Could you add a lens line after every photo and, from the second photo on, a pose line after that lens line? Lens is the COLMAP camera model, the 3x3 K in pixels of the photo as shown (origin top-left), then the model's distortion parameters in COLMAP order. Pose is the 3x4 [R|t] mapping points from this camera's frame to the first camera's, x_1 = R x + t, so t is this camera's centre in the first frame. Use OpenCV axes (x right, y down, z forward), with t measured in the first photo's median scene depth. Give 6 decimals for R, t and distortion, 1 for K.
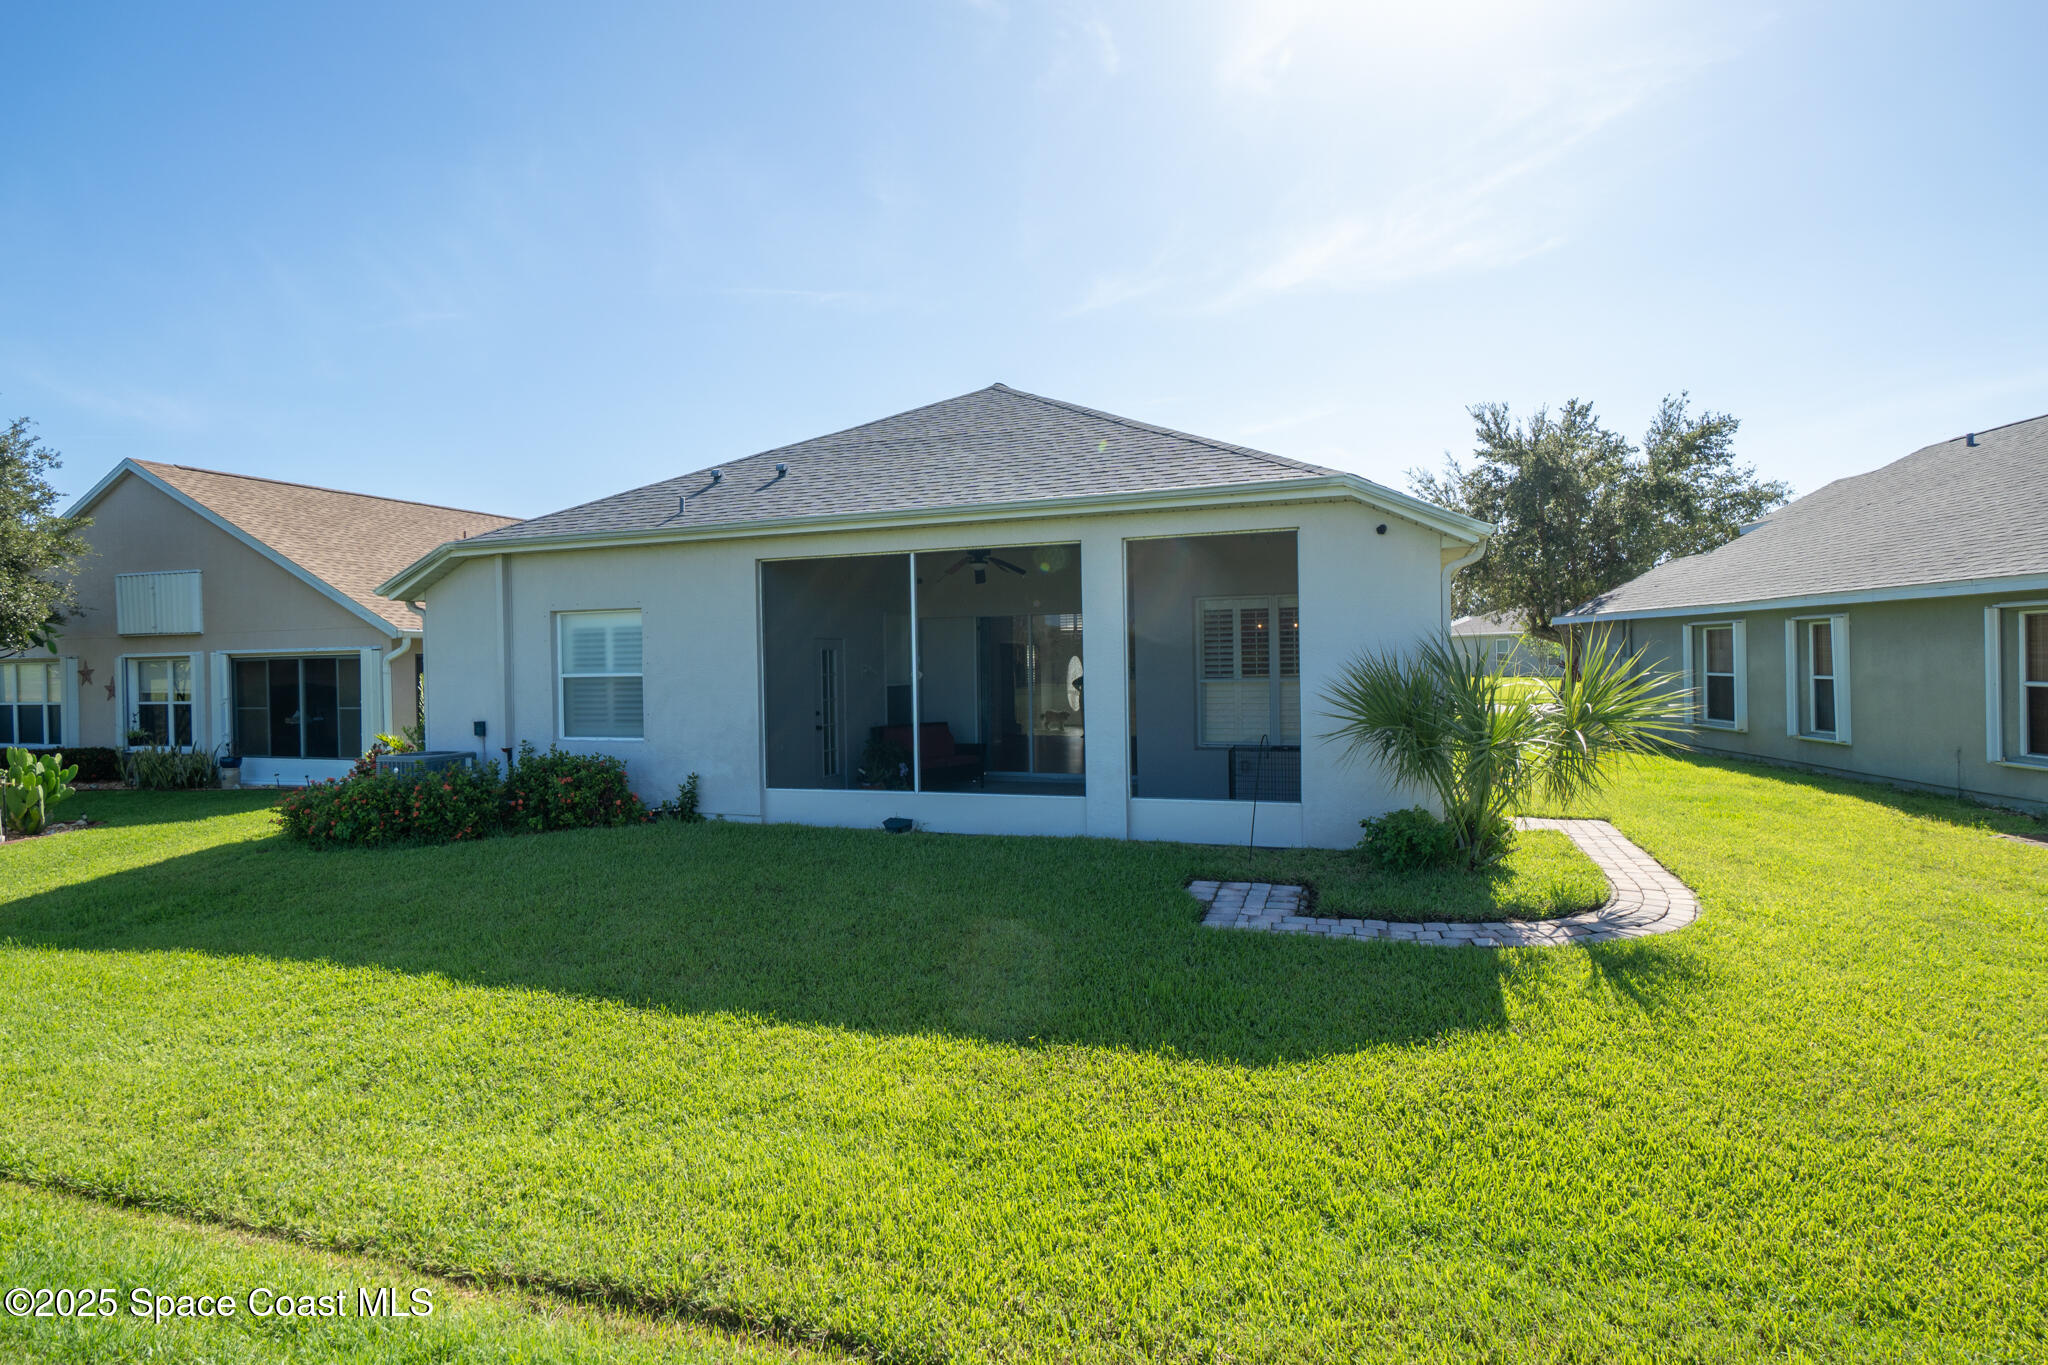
lens RADIAL K [[1055.6, 0, 997.7], [0, 1055.6, 651.8], [0, 0, 1]] dist [-0.002395, -0.000887]
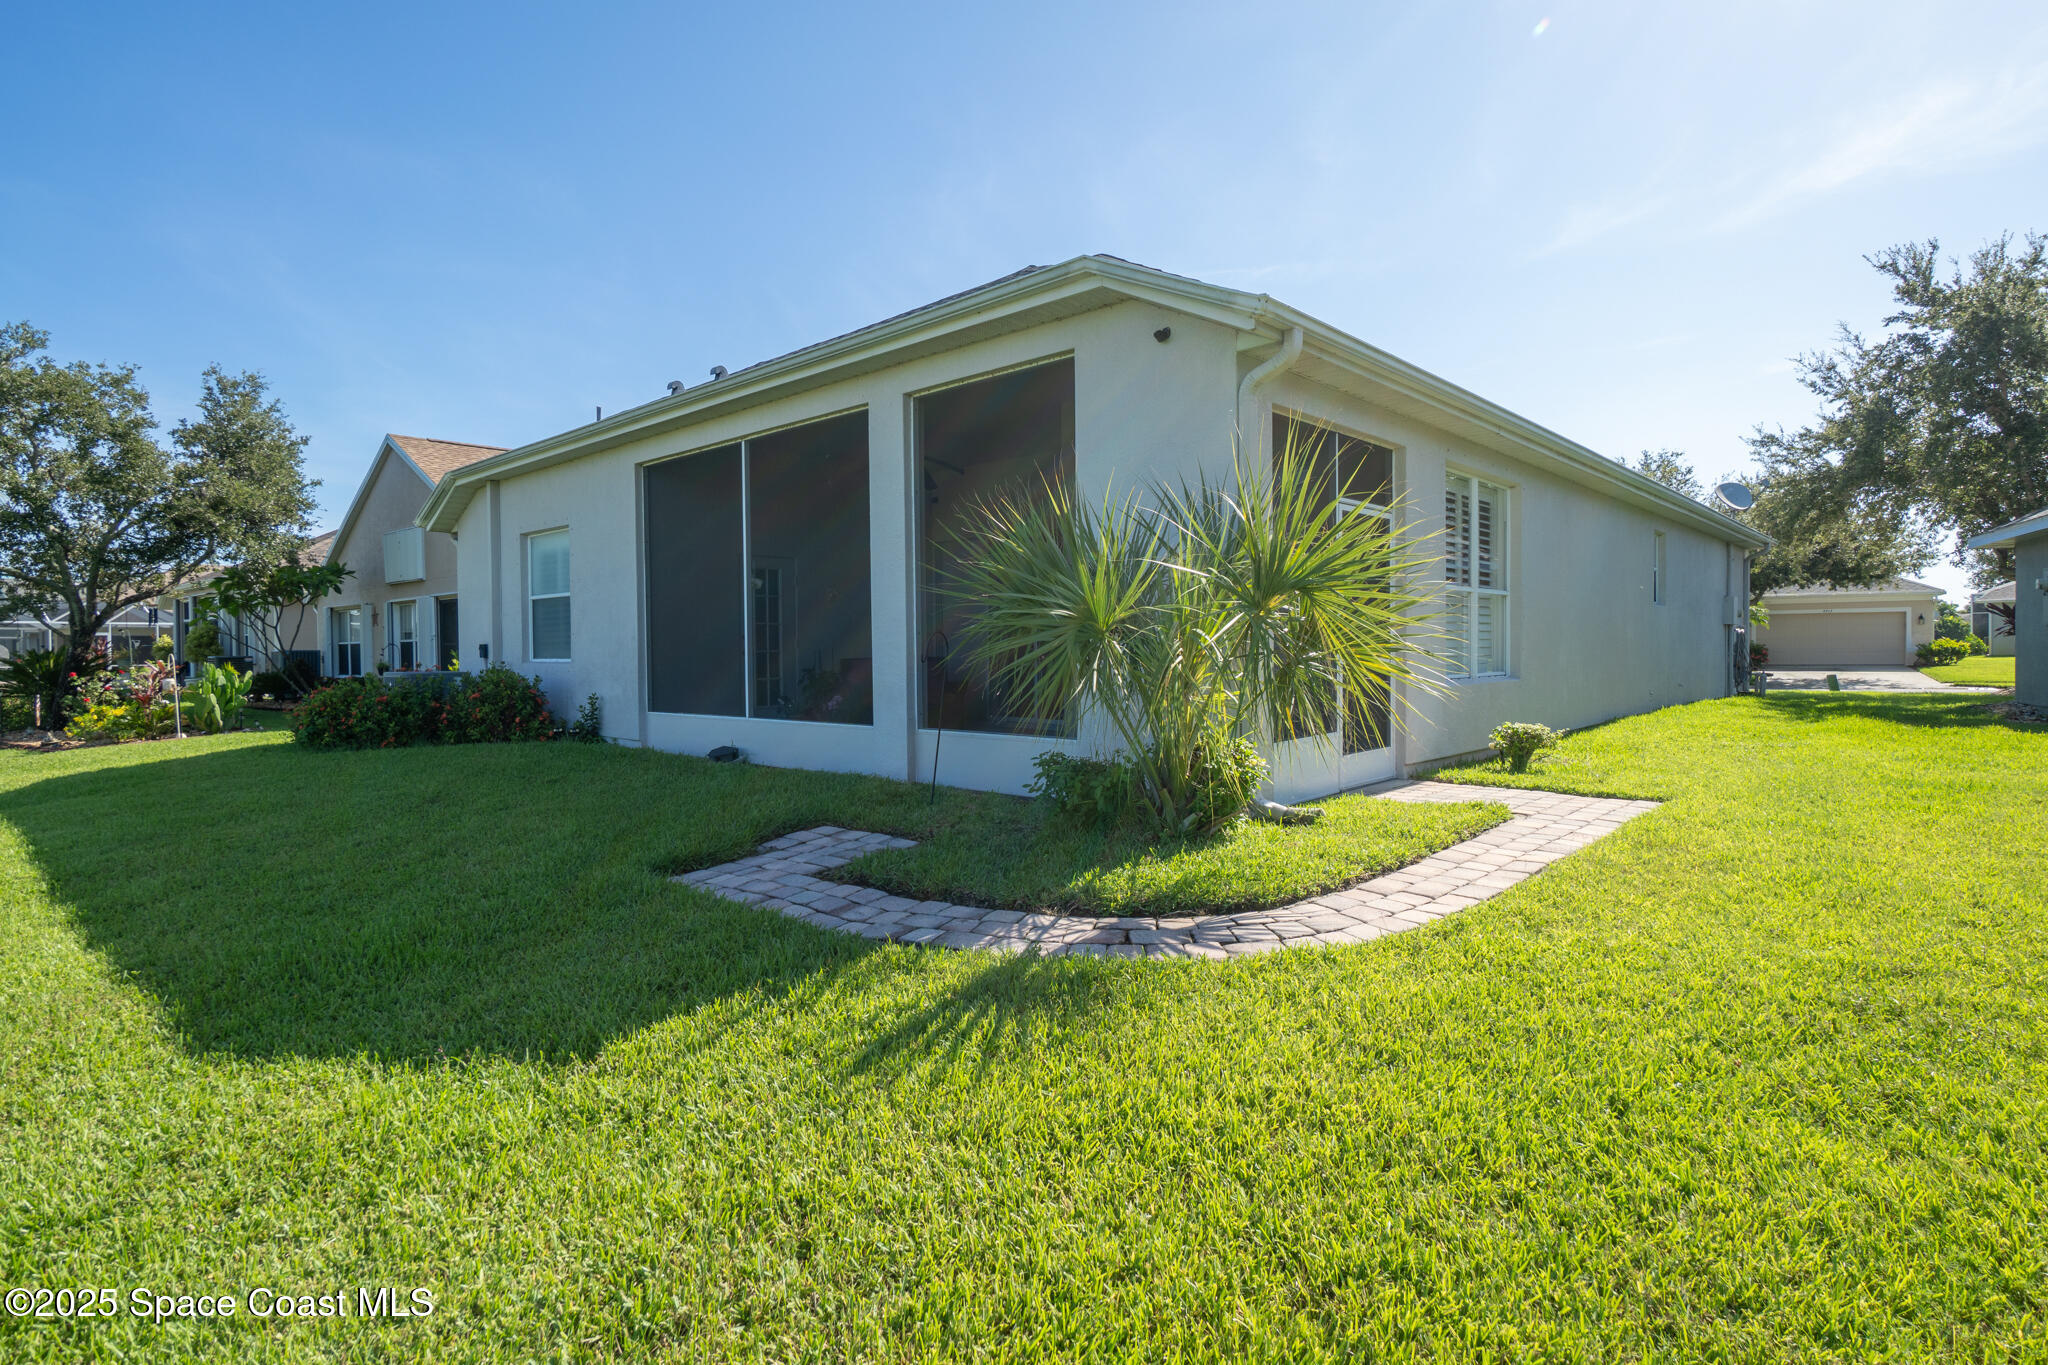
lens RADIAL K [[1055.6, 0, 997.7], [0, 1055.6, 651.8], [0, 0, 1]] dist [-0.002395, -0.000887]
pose [[0.920473, 0.010072, -0.390677, 0.421221], [-0.003749, 0.999849, 0.016944, 0.059308], [0.390788, -0.014132, 0.920372, 0.263367]]
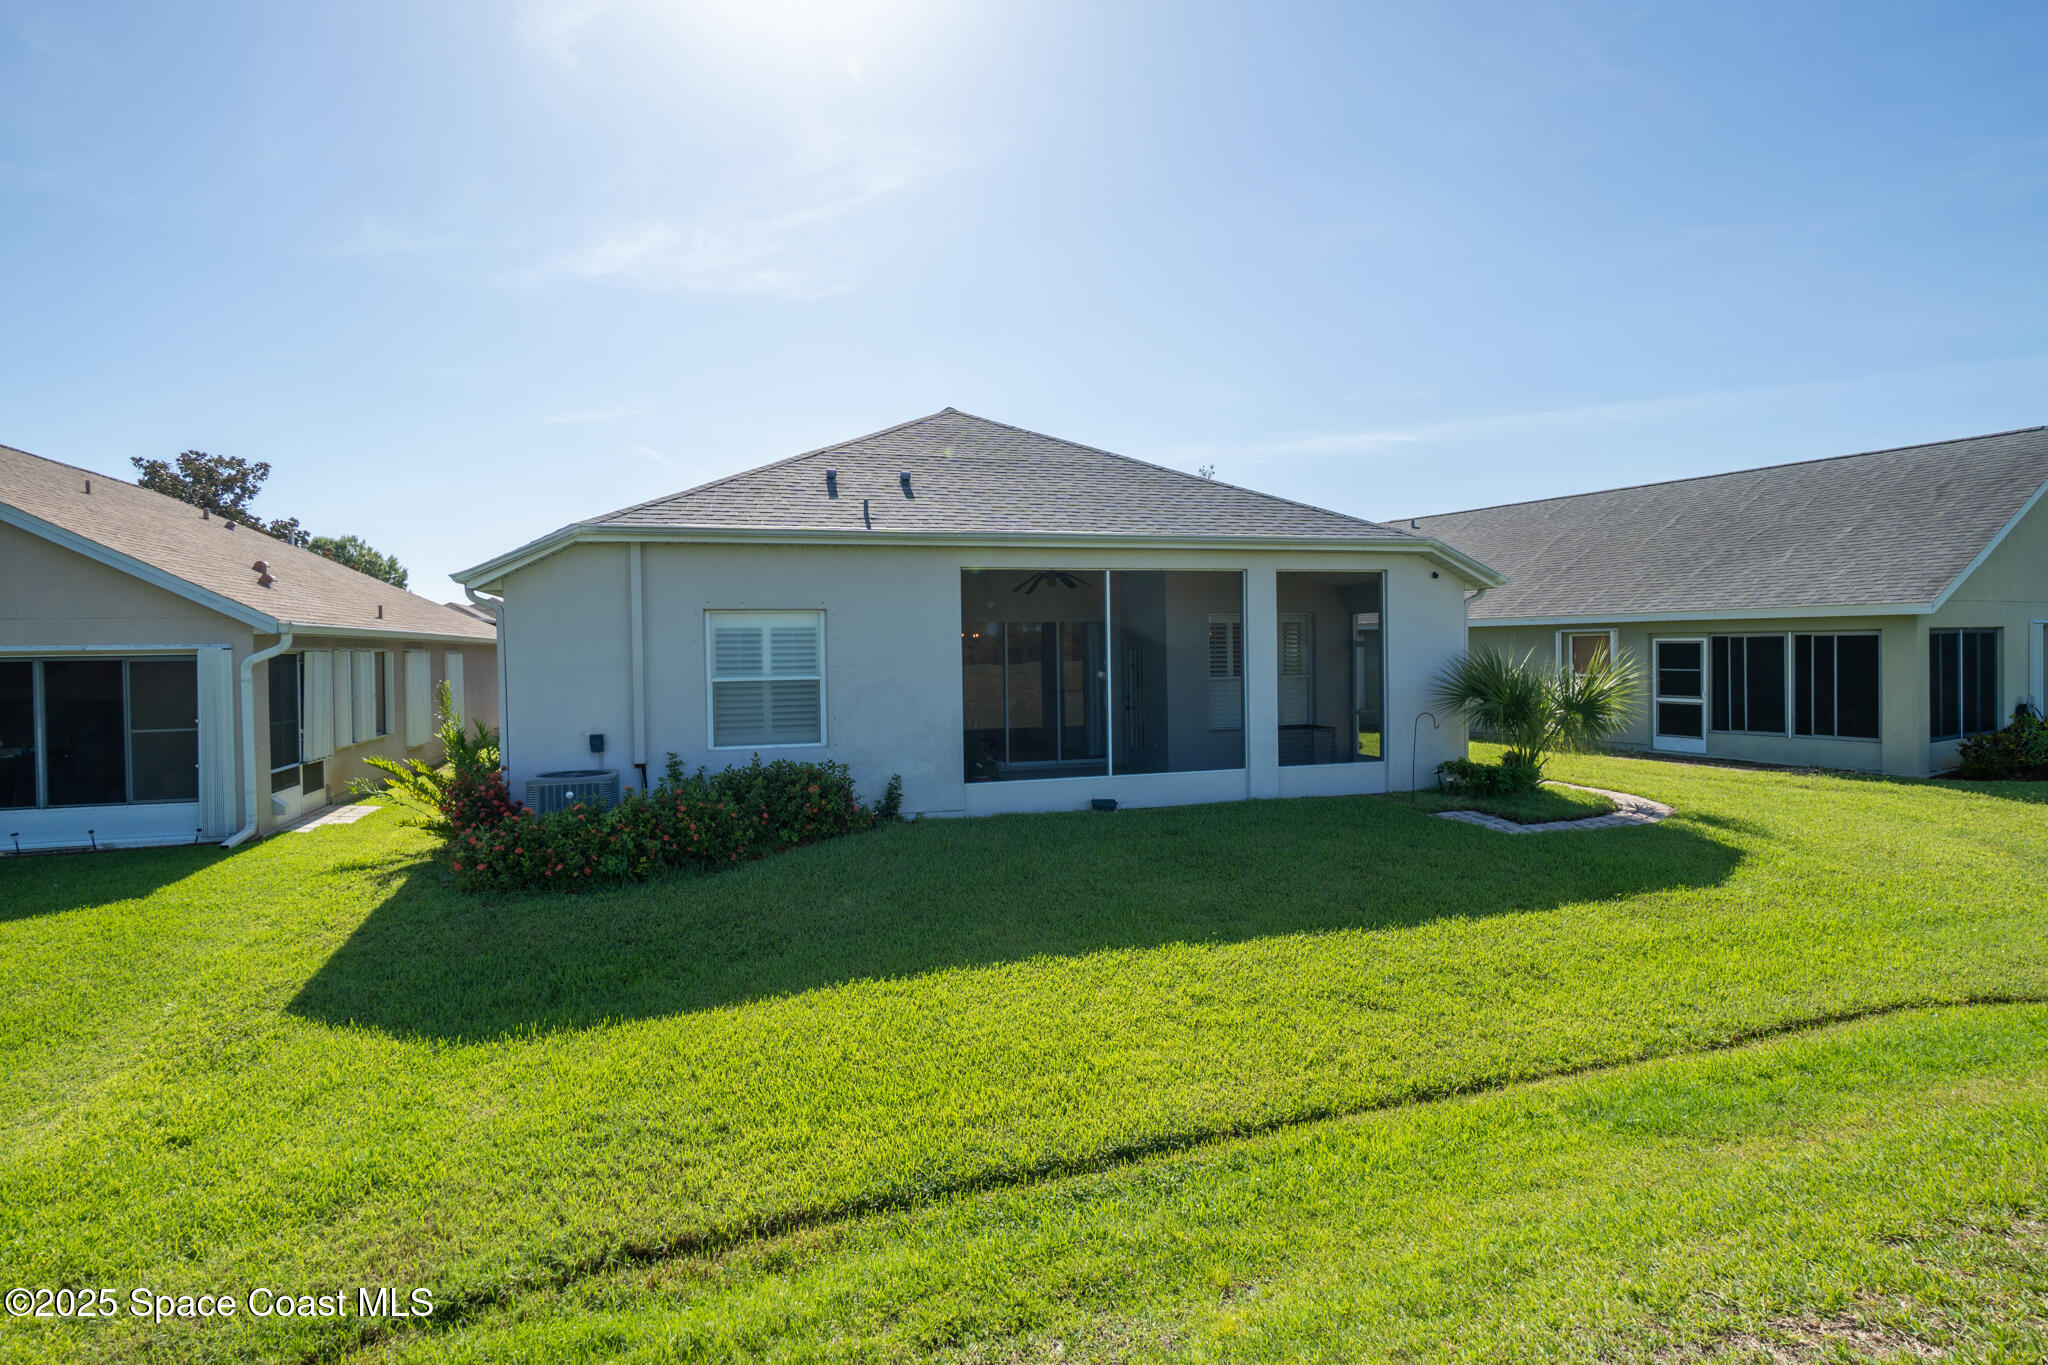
lens RADIAL K [[1055.6, 0, 997.7], [0, 1055.6, 651.8], [0, 0, 1]] dist [-0.002395, -0.000887]
pose [[0.803777, 0.004536, 0.594913, -0.809683], [-0.004286, 0.999989, -0.001834, -0.001050], [-0.594915, -0.001076, 0.803788, 0.127199]]
